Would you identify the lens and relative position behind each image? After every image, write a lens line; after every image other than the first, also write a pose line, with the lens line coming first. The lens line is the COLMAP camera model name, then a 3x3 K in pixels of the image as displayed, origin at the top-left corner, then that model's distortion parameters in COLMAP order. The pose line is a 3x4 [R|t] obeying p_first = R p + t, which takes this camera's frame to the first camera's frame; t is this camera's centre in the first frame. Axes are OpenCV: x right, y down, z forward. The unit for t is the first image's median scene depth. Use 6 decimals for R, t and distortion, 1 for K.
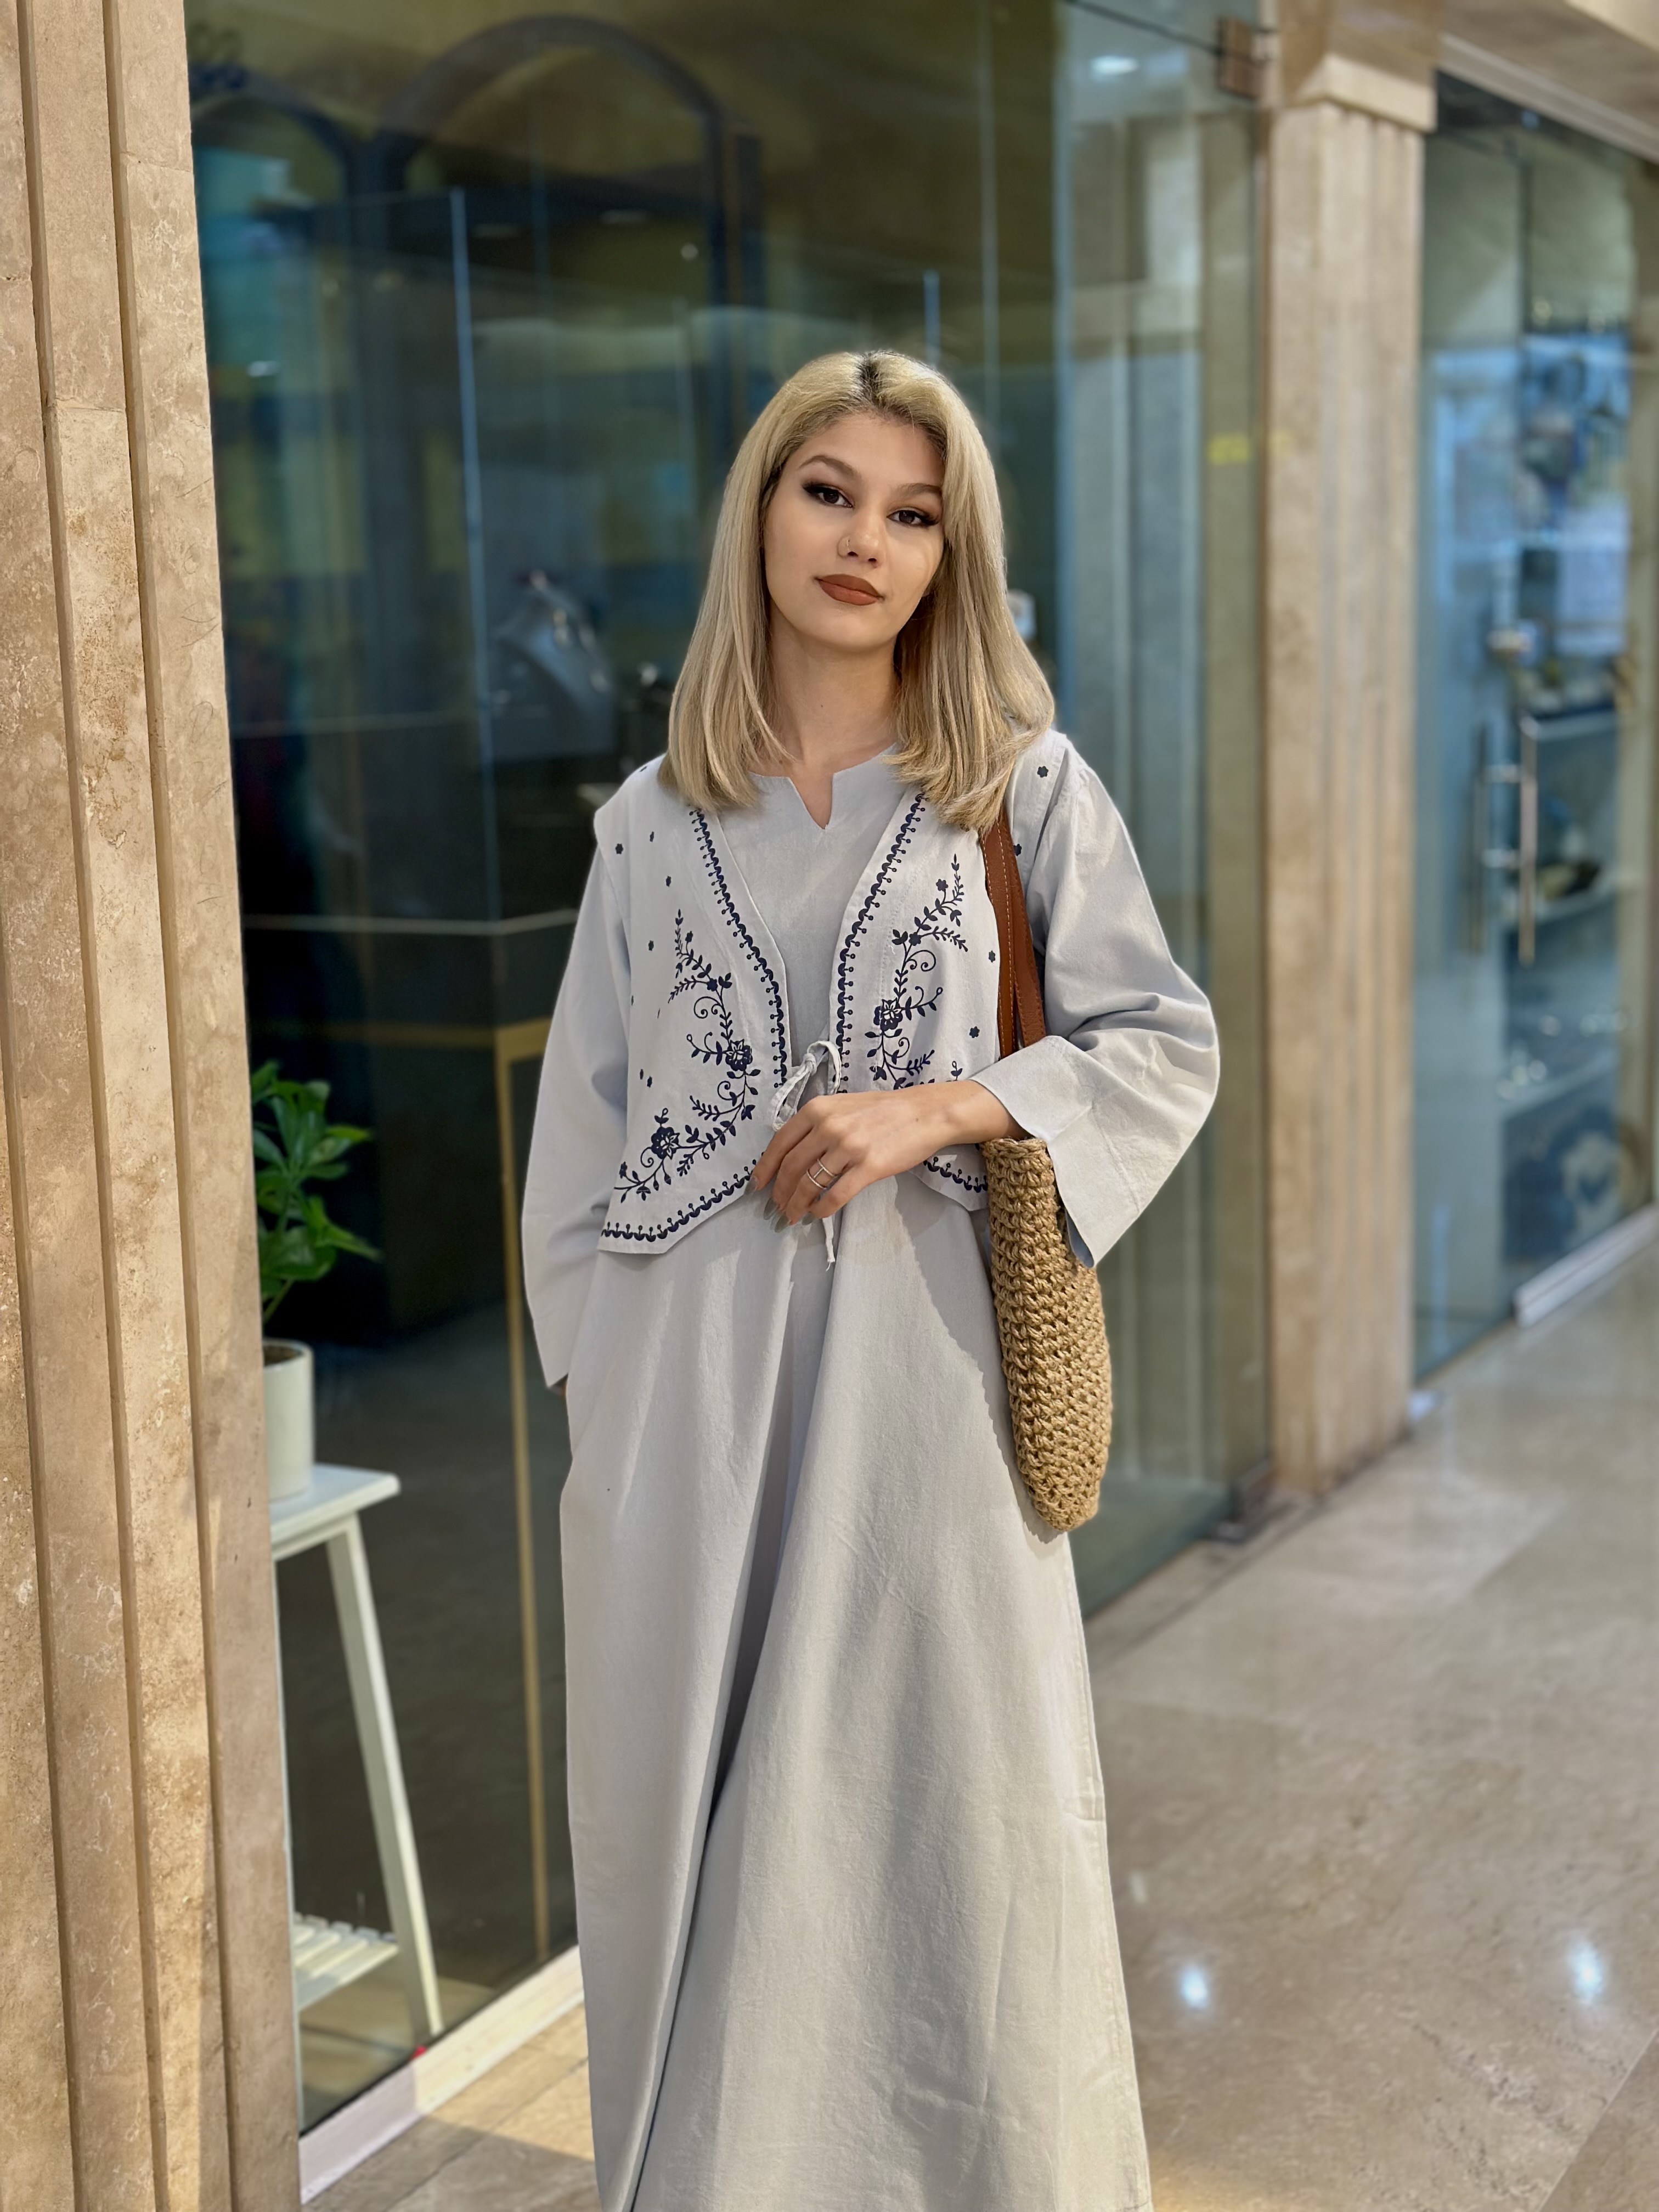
lens RADIAL K [[3051.1, 0, 812.7], [0, 3051.1, 1100.9], [0, 0, 1]] dist [0.087266, 0.000000]
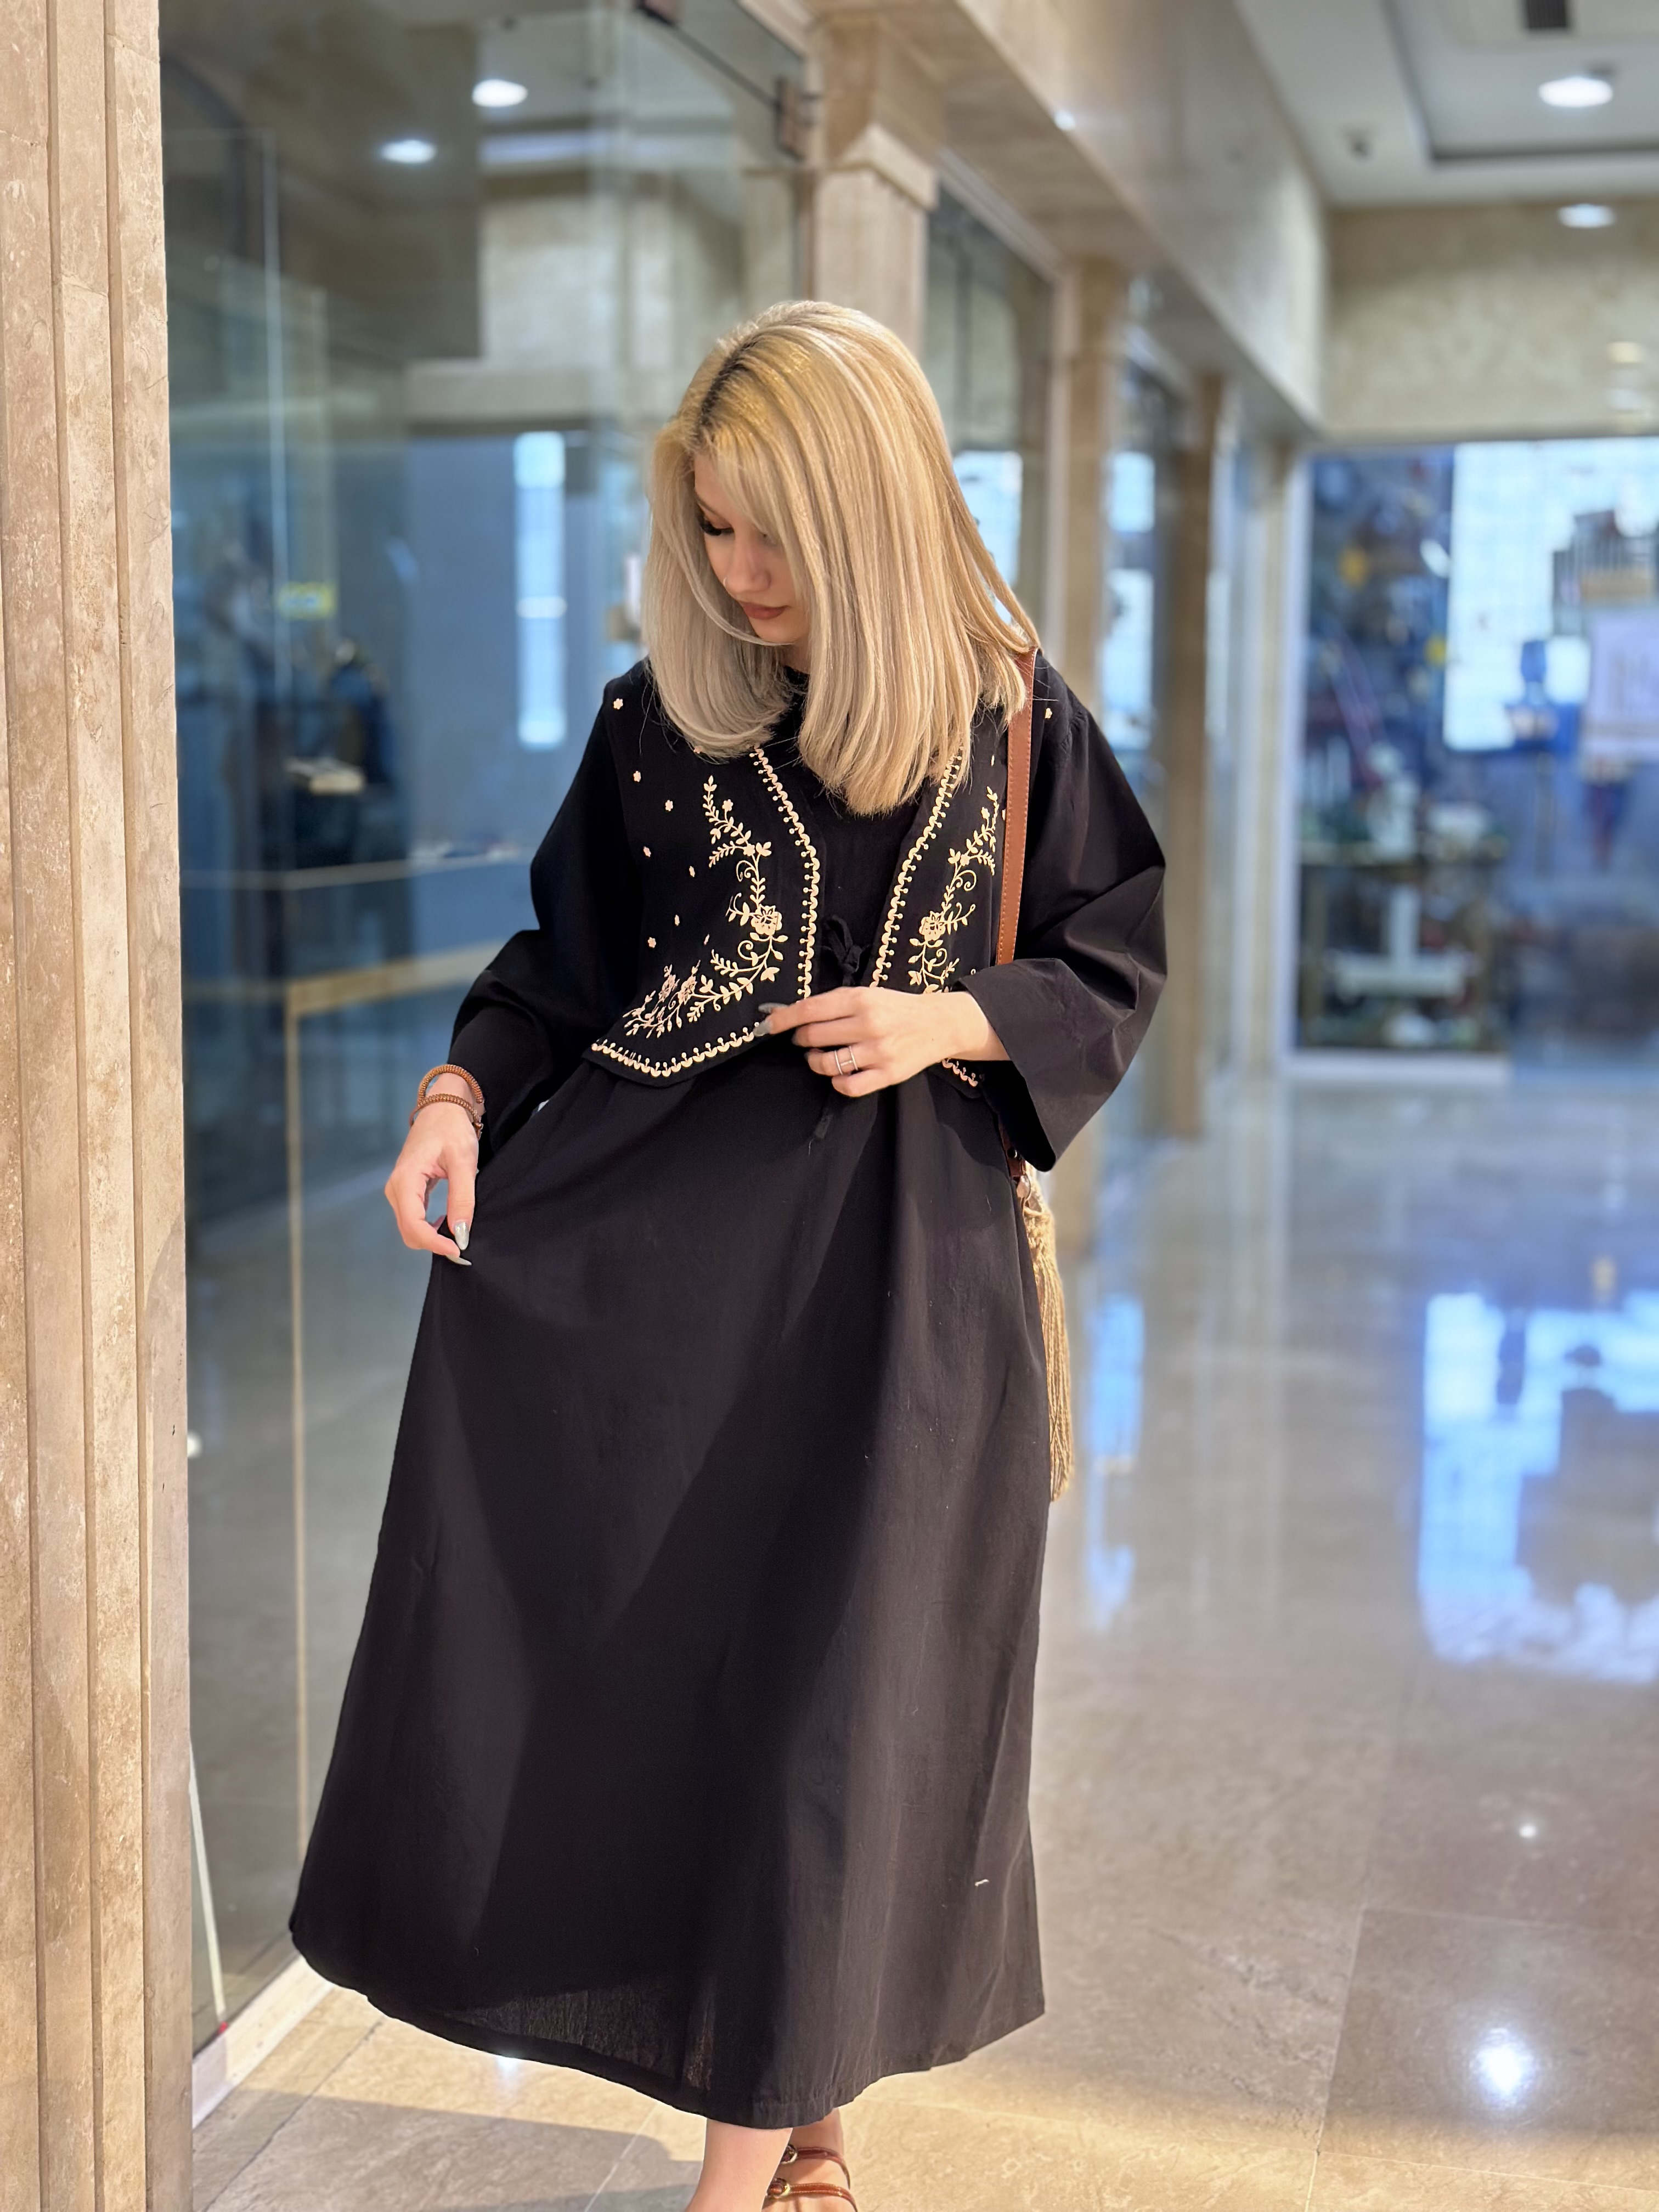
lens RADIAL K [[3051.1, 0, 809.8], [0, 3051.1, 1118.0], [0, 0, 1]] dist [0.087266, 0.000000]
pose [[0.961231, 0.002770, 0.275731, -0.225693], [0.006489, 0.999445, -0.032659, 0.057020], [-0.275669, 0.033182, 0.960680, 0.005054]]
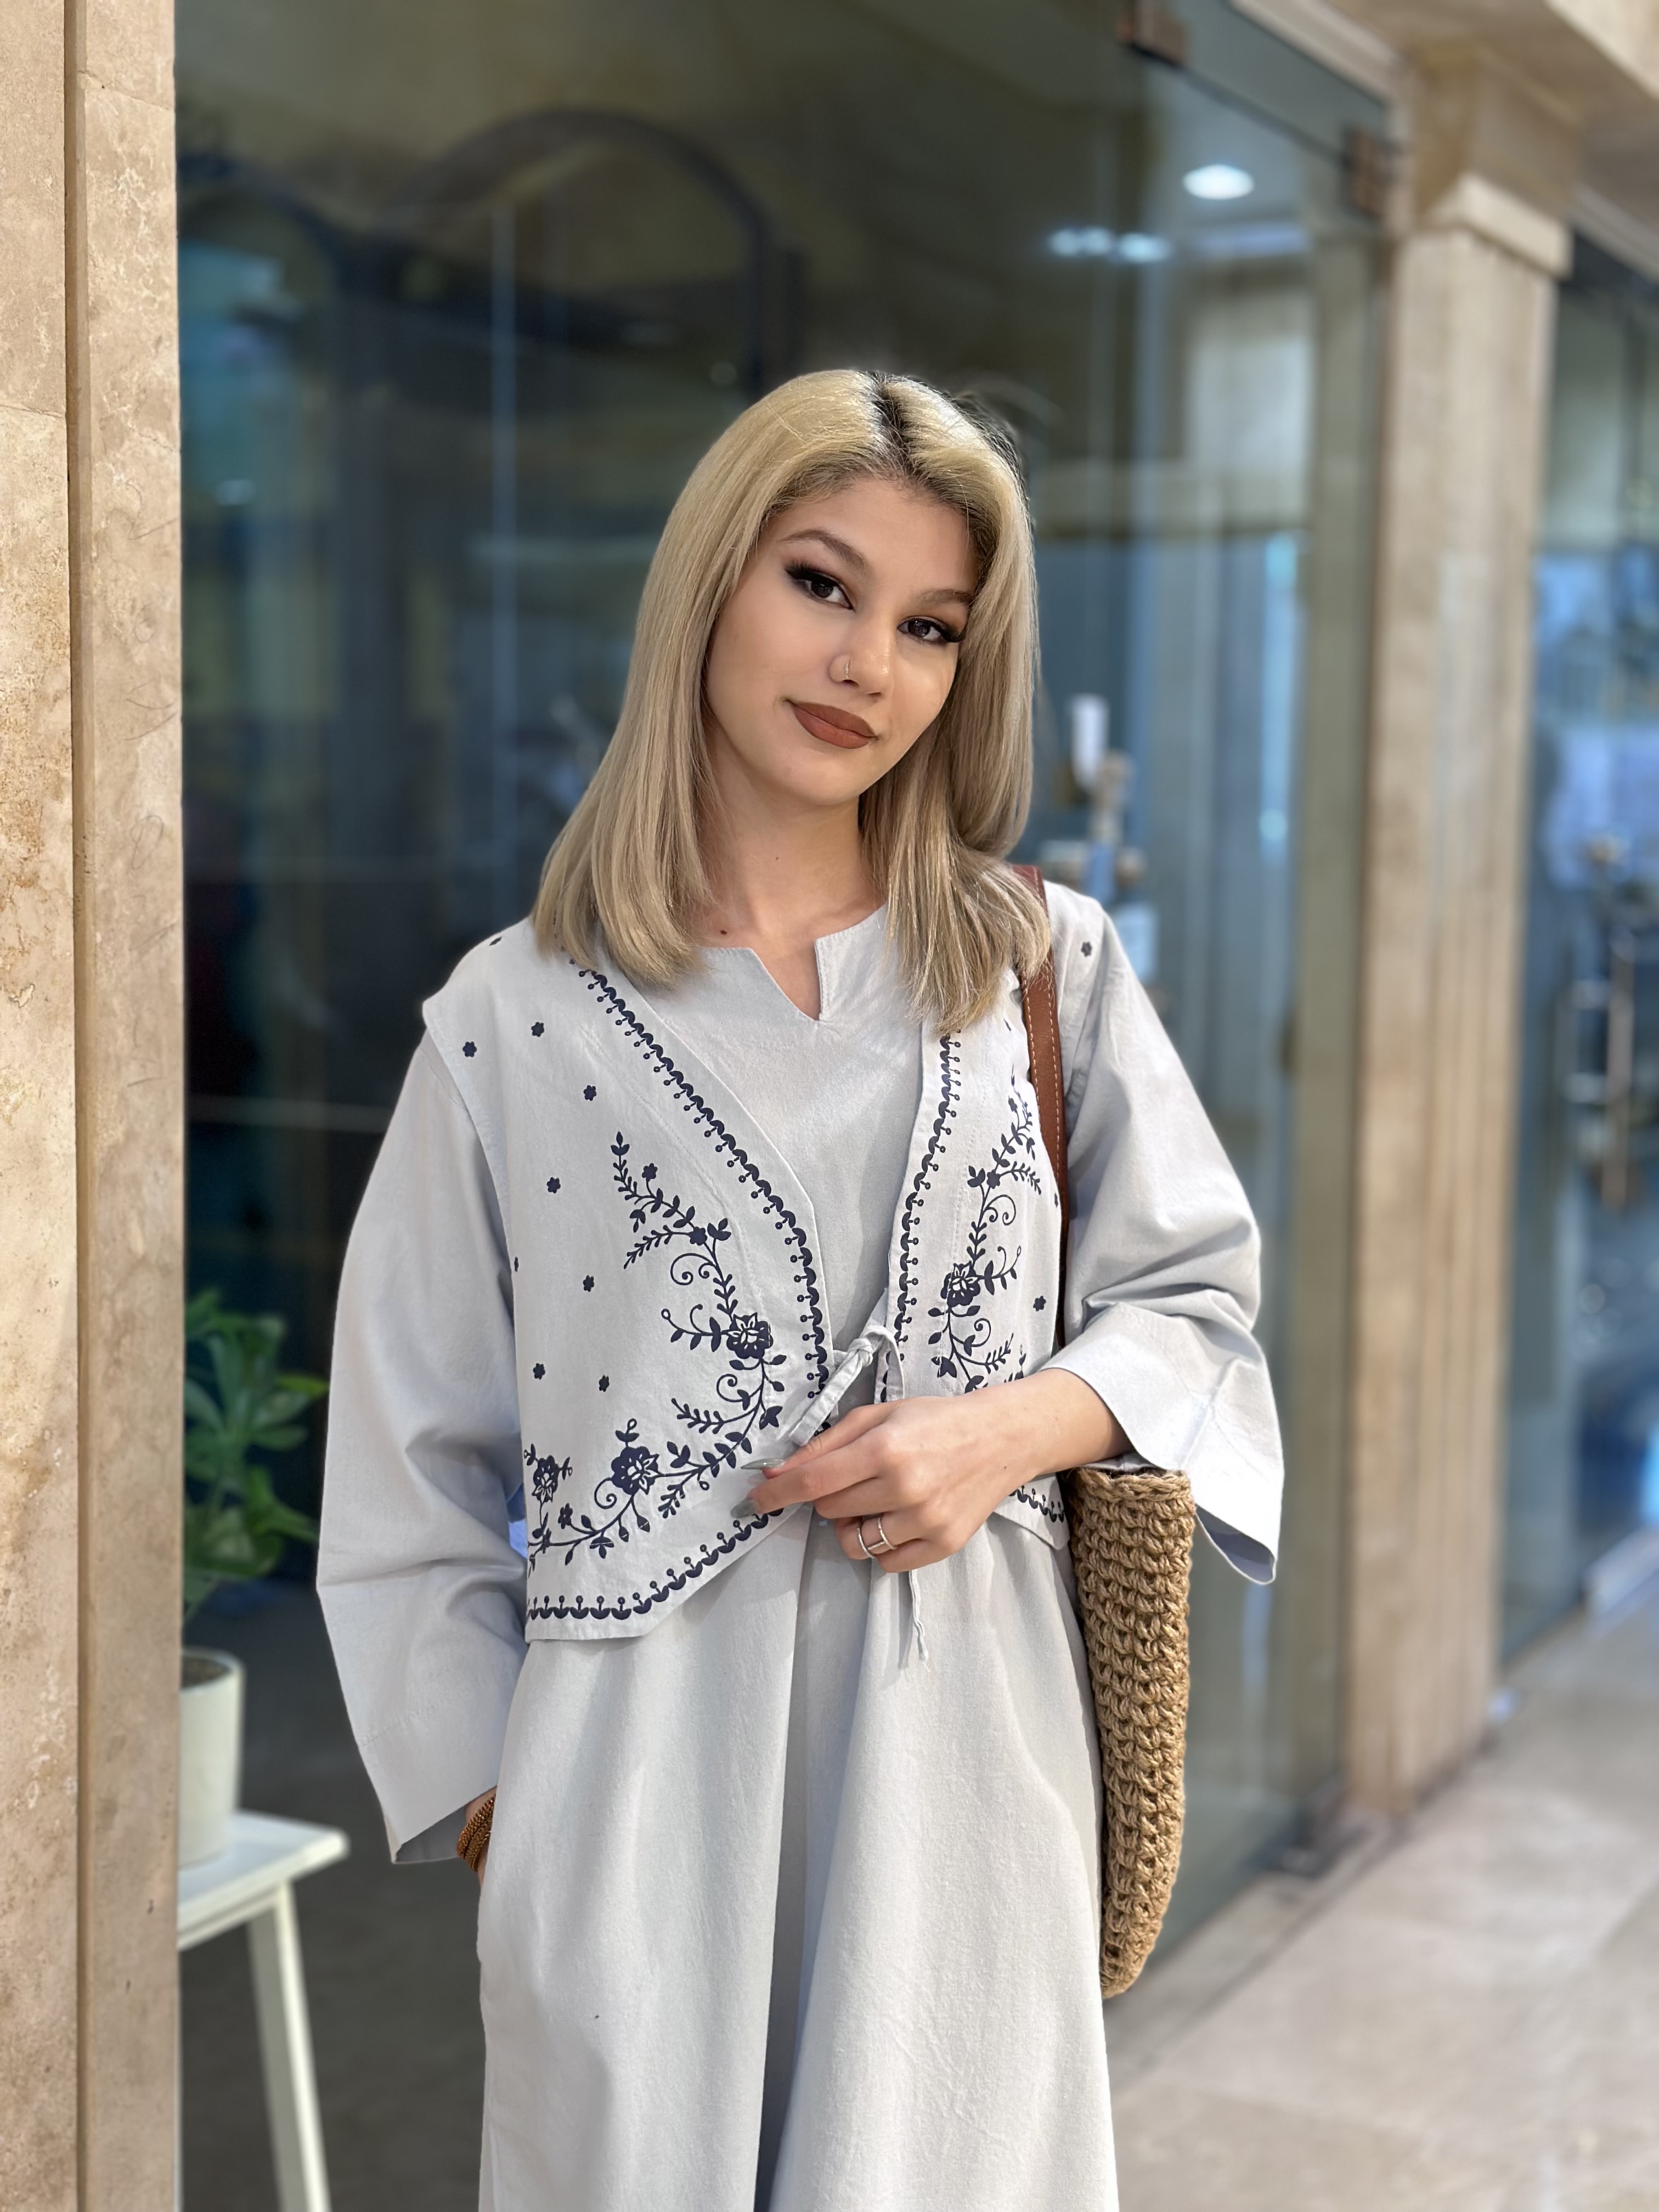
lens RADIAL K [[3051.1, 0, 815.0], [0, 3051.1, 1111.7], [0, 0, 1]] dist [0.087266, 0.000000]
pose [[0.998881, 0.041744, 0.022212, -0.043664], [-0.040330, 0.997341, -0.060698, -0.017105], [-0.024687, 0.059734, 0.997909, 0.219943]]
